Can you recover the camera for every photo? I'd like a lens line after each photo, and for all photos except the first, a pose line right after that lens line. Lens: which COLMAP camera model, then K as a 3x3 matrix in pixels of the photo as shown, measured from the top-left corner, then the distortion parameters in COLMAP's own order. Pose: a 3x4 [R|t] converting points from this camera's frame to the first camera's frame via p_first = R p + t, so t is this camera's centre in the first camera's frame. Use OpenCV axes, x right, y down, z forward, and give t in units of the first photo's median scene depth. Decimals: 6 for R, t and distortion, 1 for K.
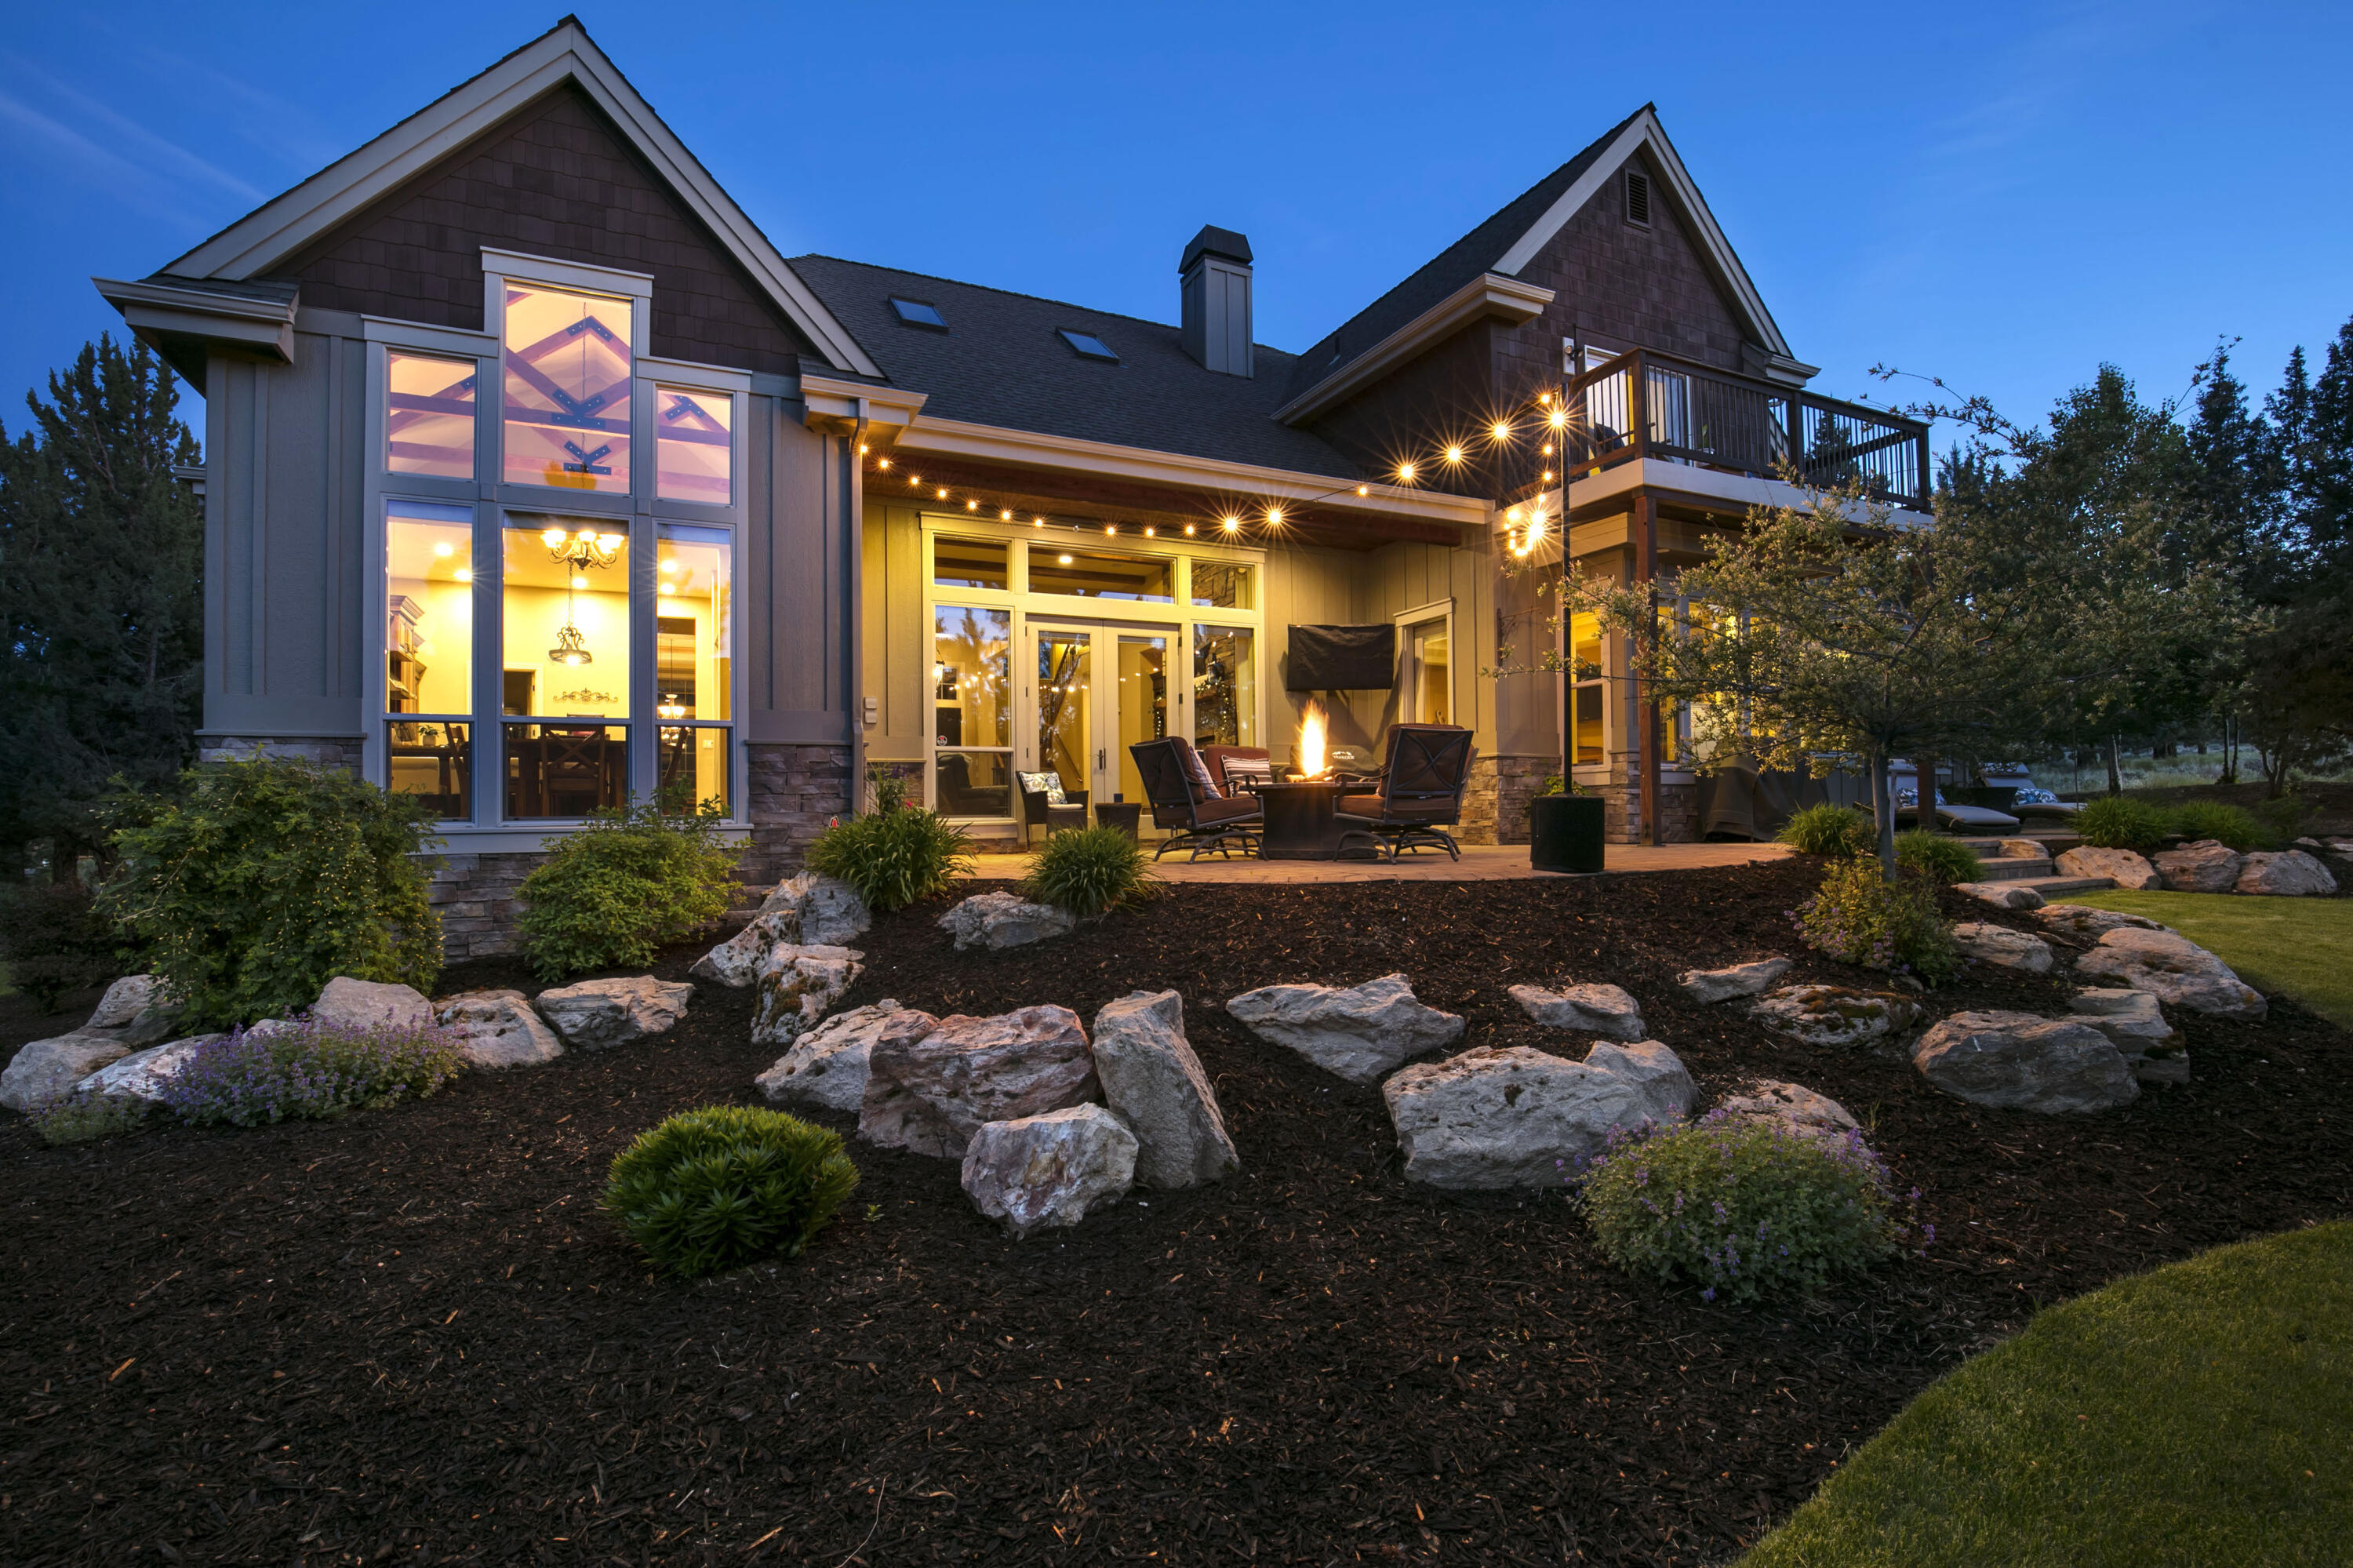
lens RADIAL K [[1070.0, 0, 1177.5], [0, 1070.0, 821.8], [0, 0, 1]] dist [-0.028089, 0.001069]
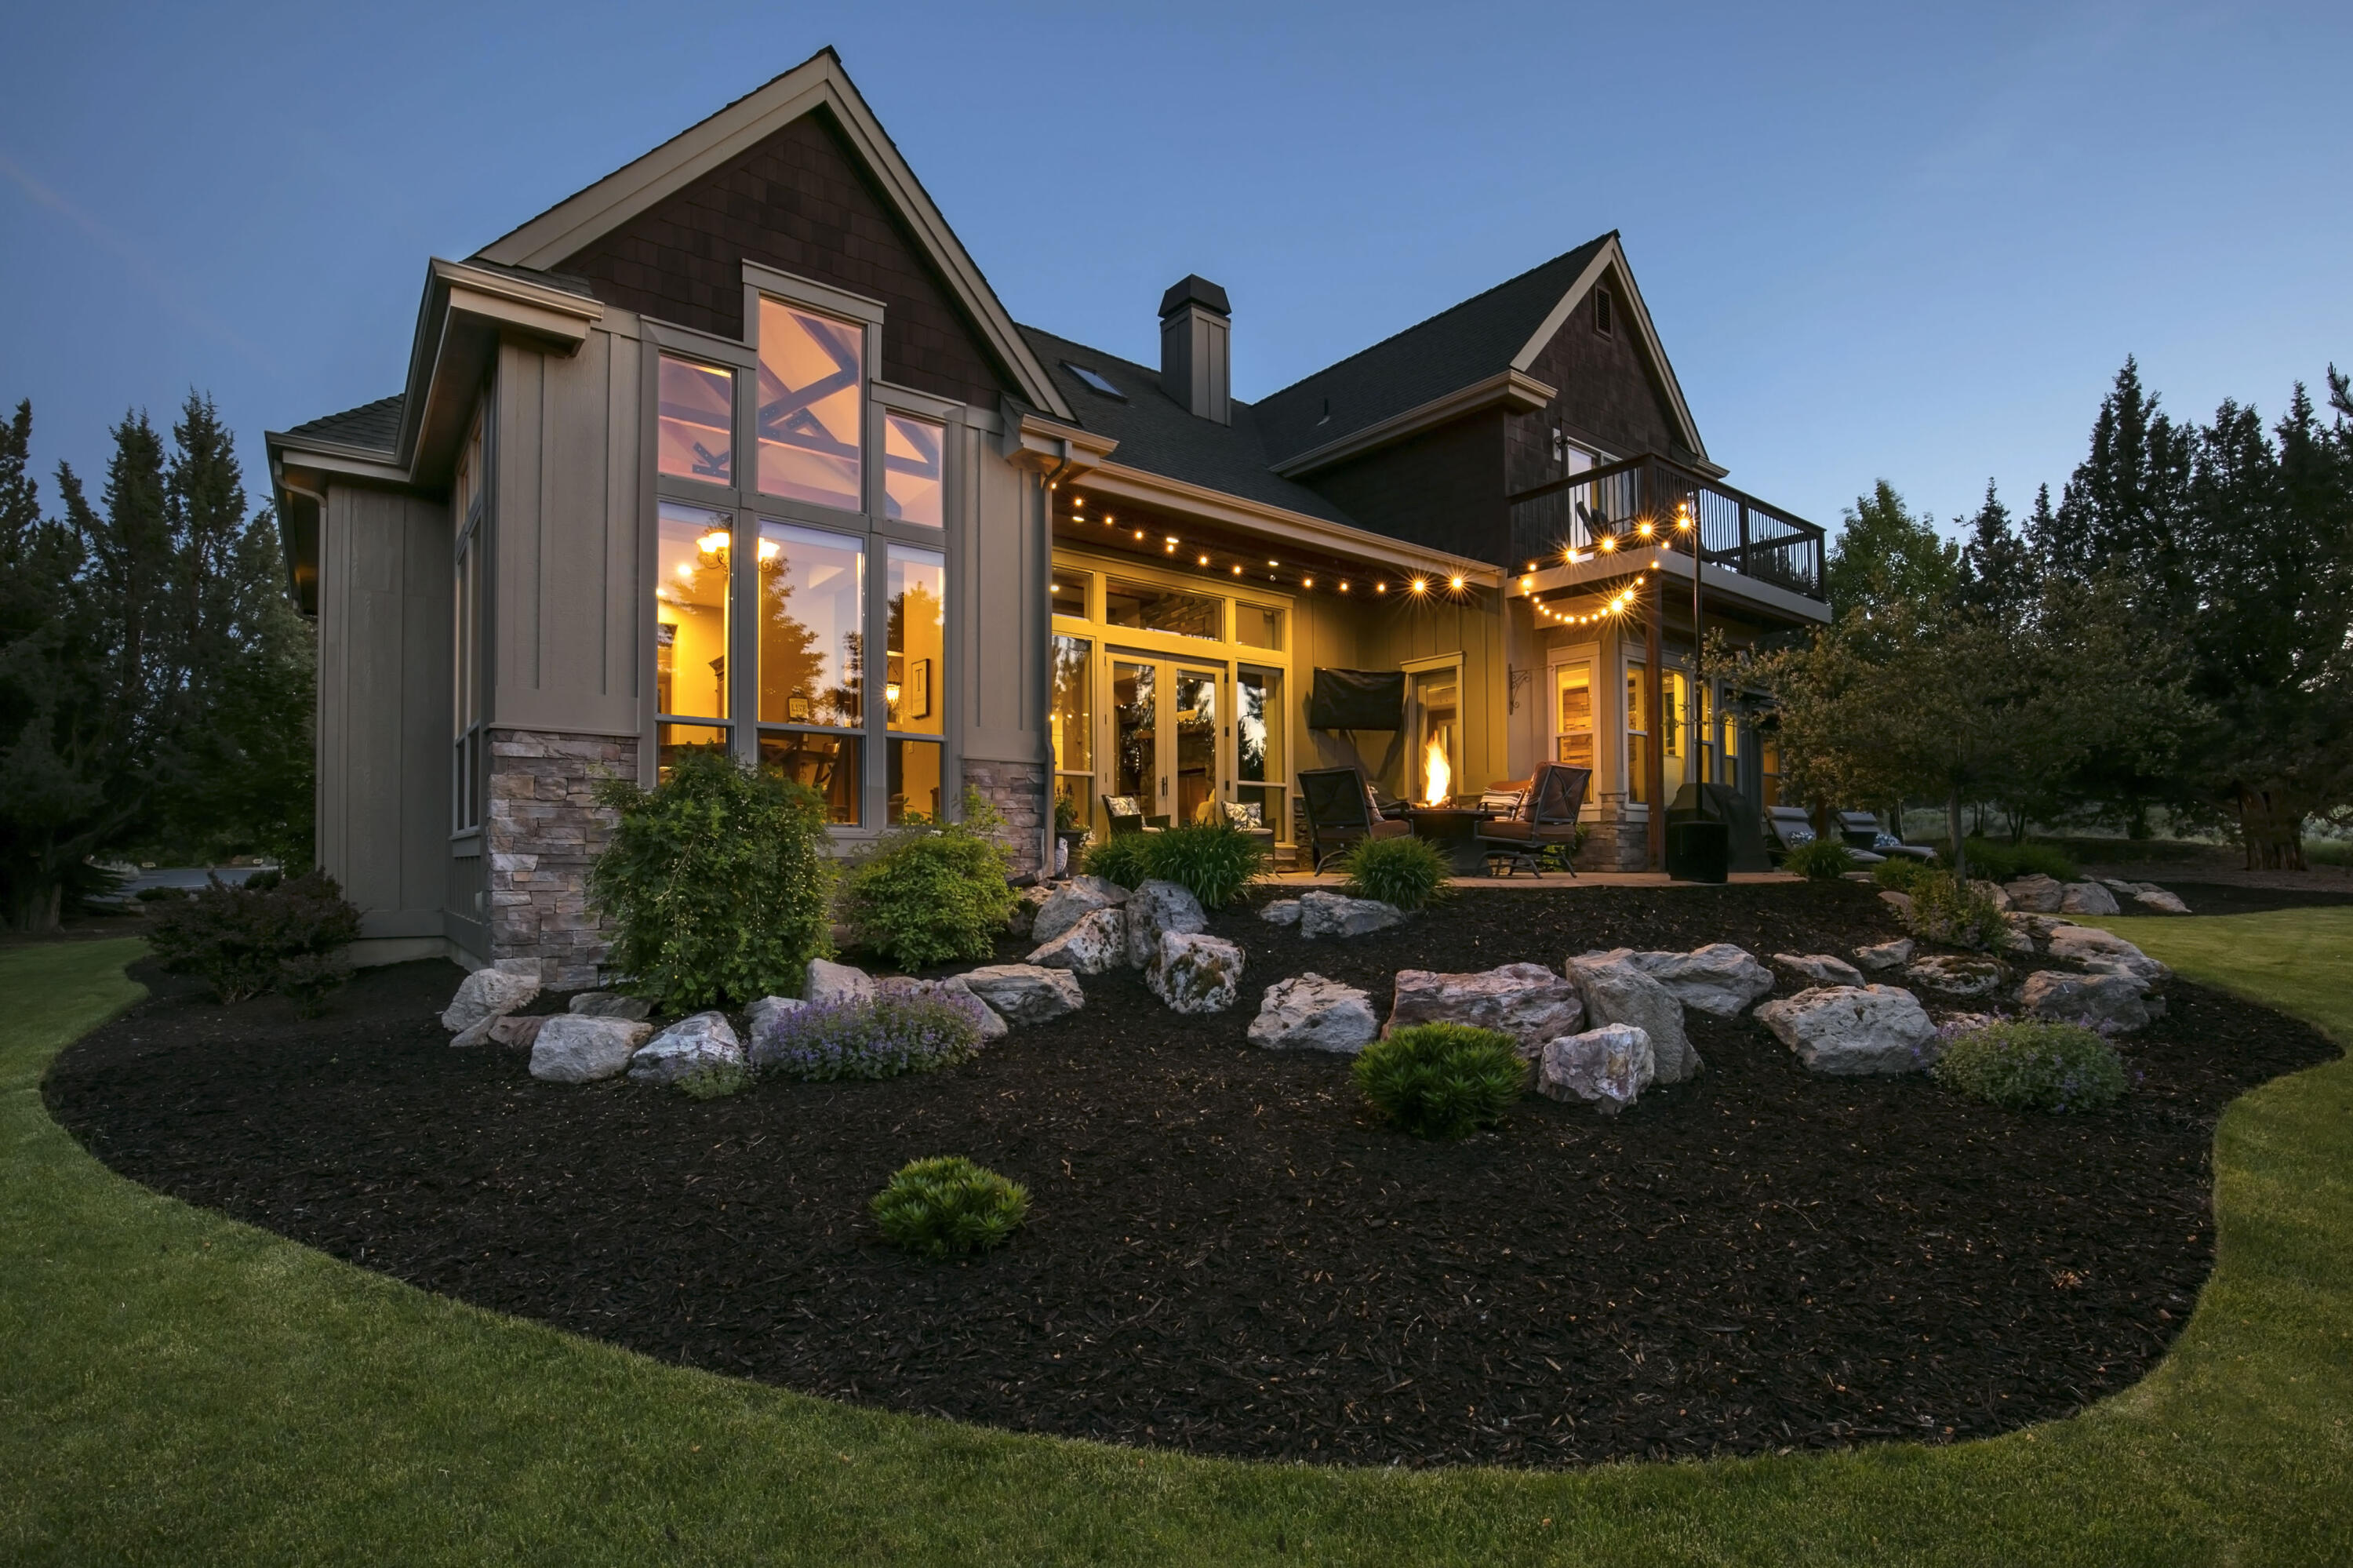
lens RADIAL K [[1127.5, 0, 1224.1], [0, 1127.5, 852.0], [0, 0, 1]] dist [-0.031195, 0.000223]
pose [[0.972806, 0.016364, 0.231043, -0.387581], [-0.013684, 0.999819, -0.013195, 0.028231], [-0.231217, 0.009675, 0.972854, -0.127497]]
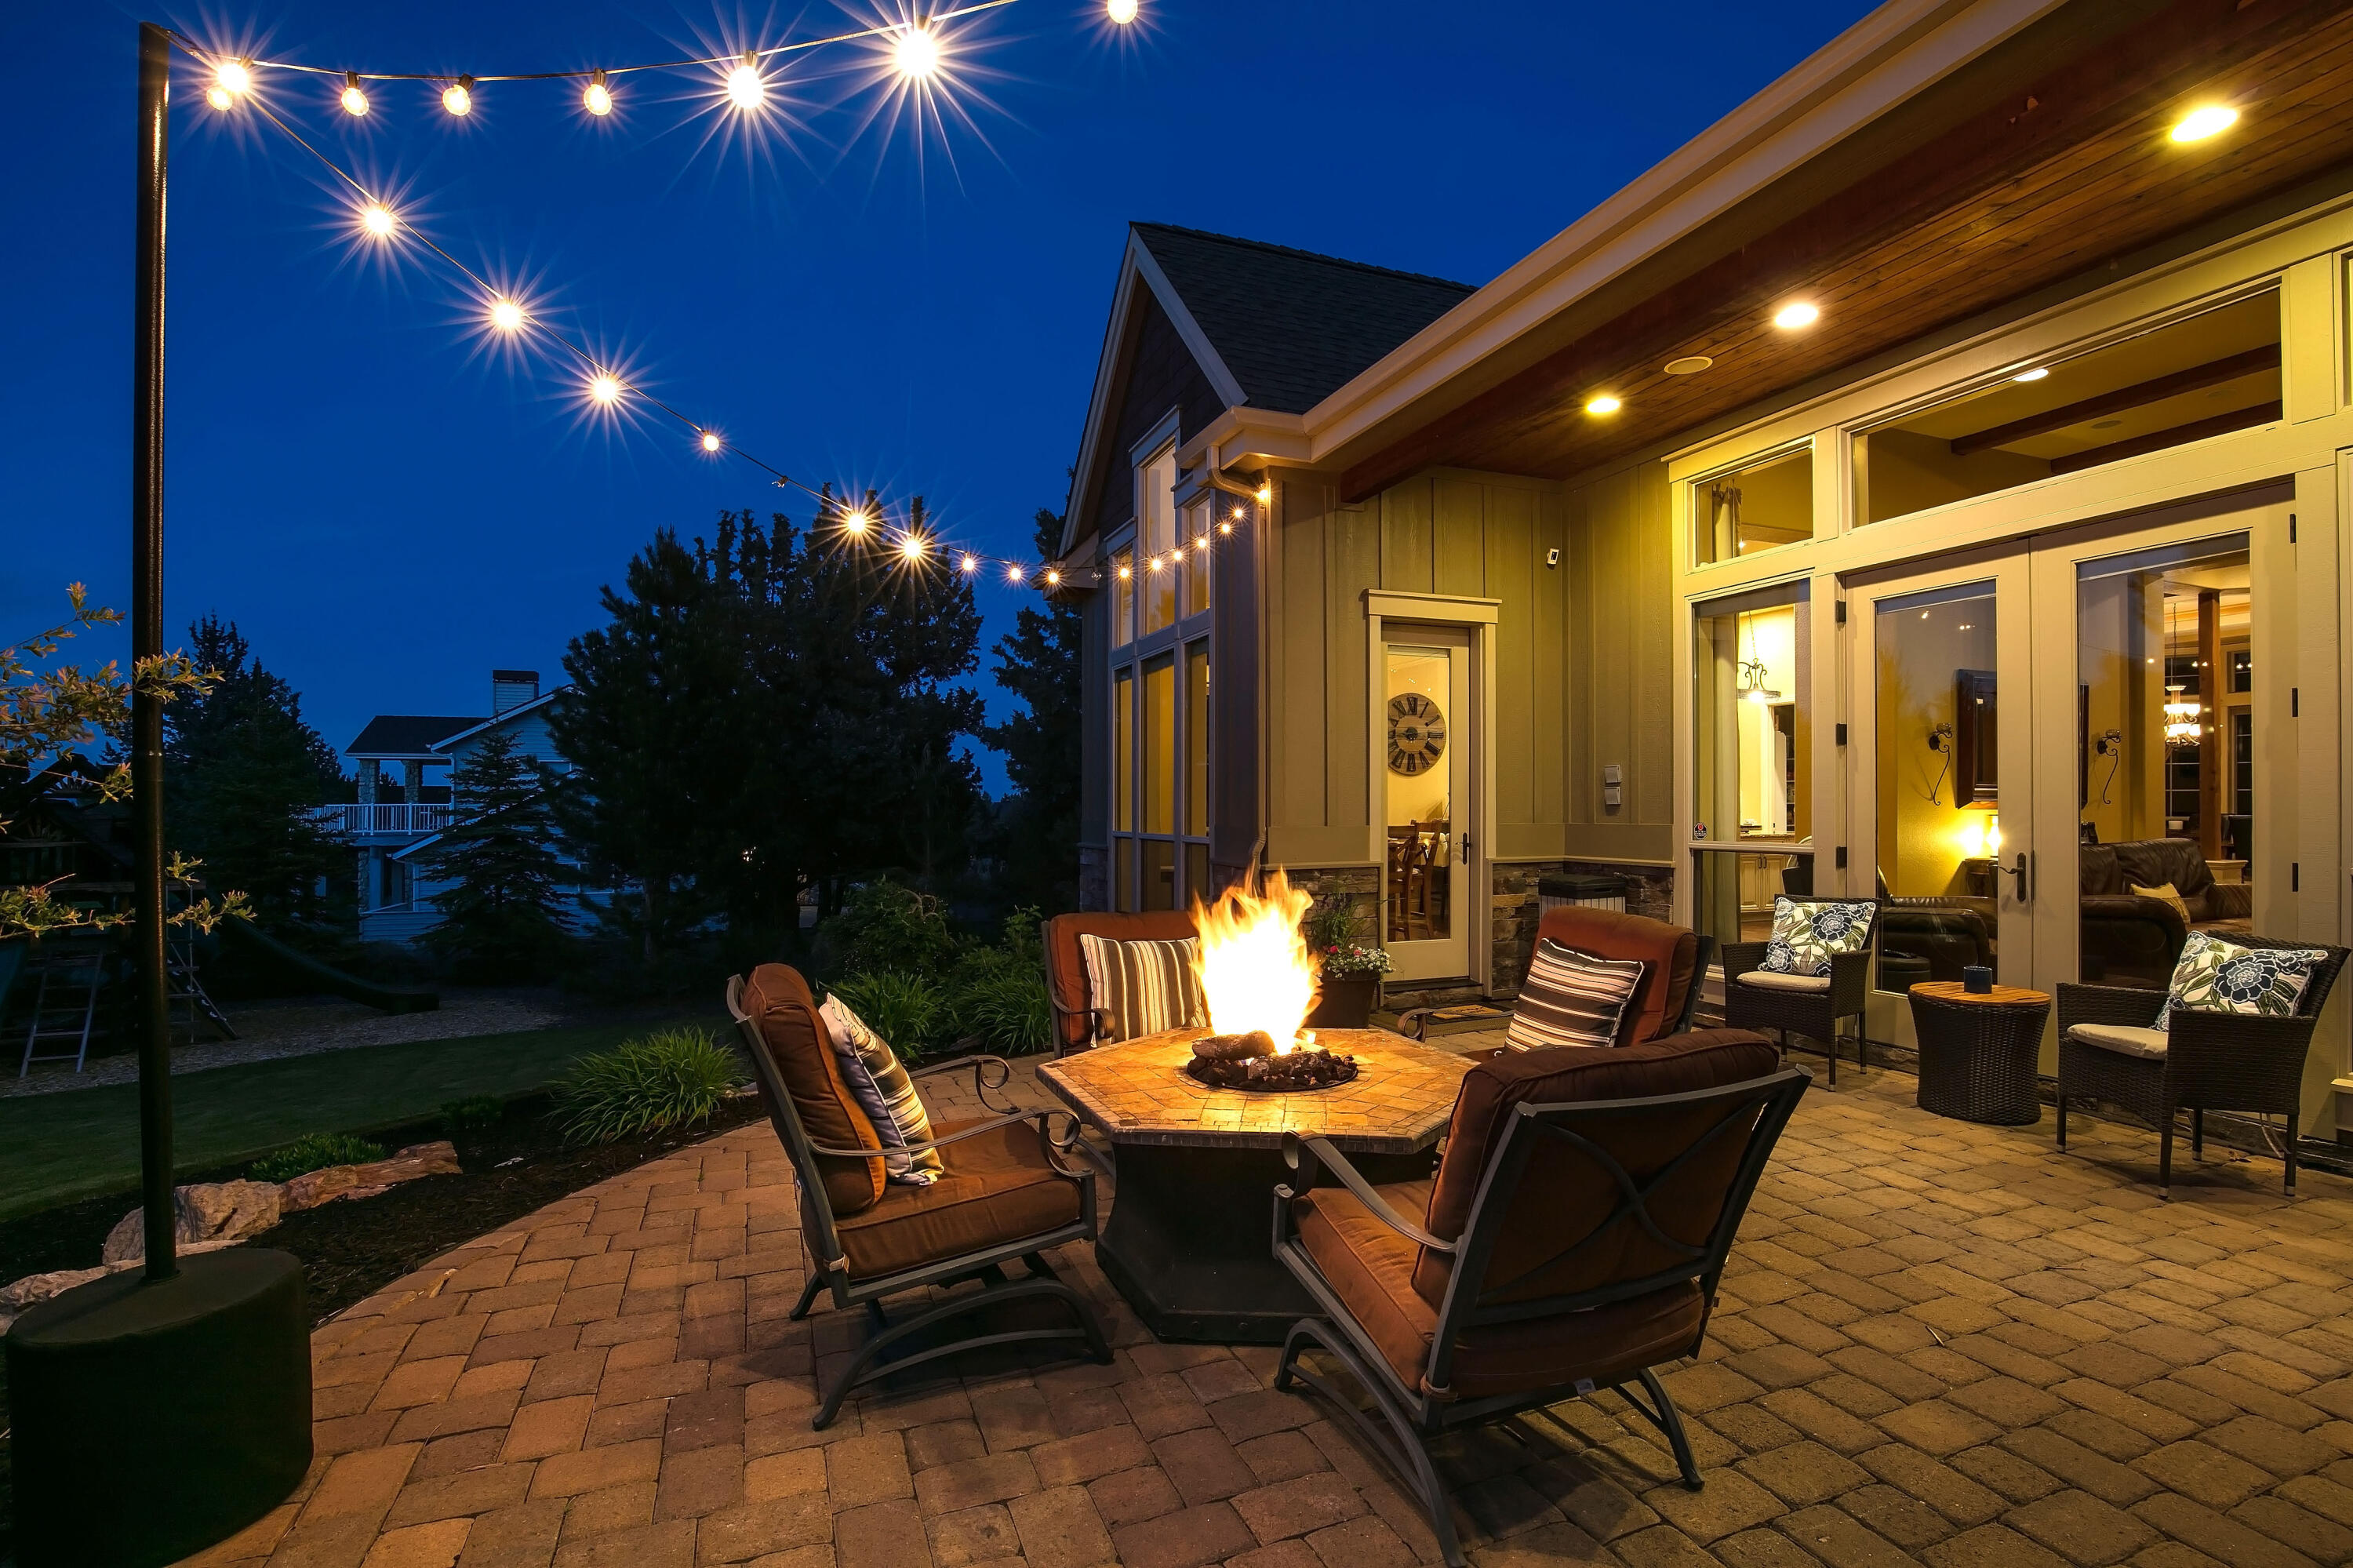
lens RADIAL K [[1138.6, 0, 1339.4], [0, 1138.6, 784.5], [0, 0, 1]] dist [-0.001913, 0.000000]
pose [[-0.033216, 0.005880, -0.999431, 0.542825], [-0.007319, 0.999954, 0.006126, -0.138429], [0.999421, 0.007519, -0.033171, 1.094915]]
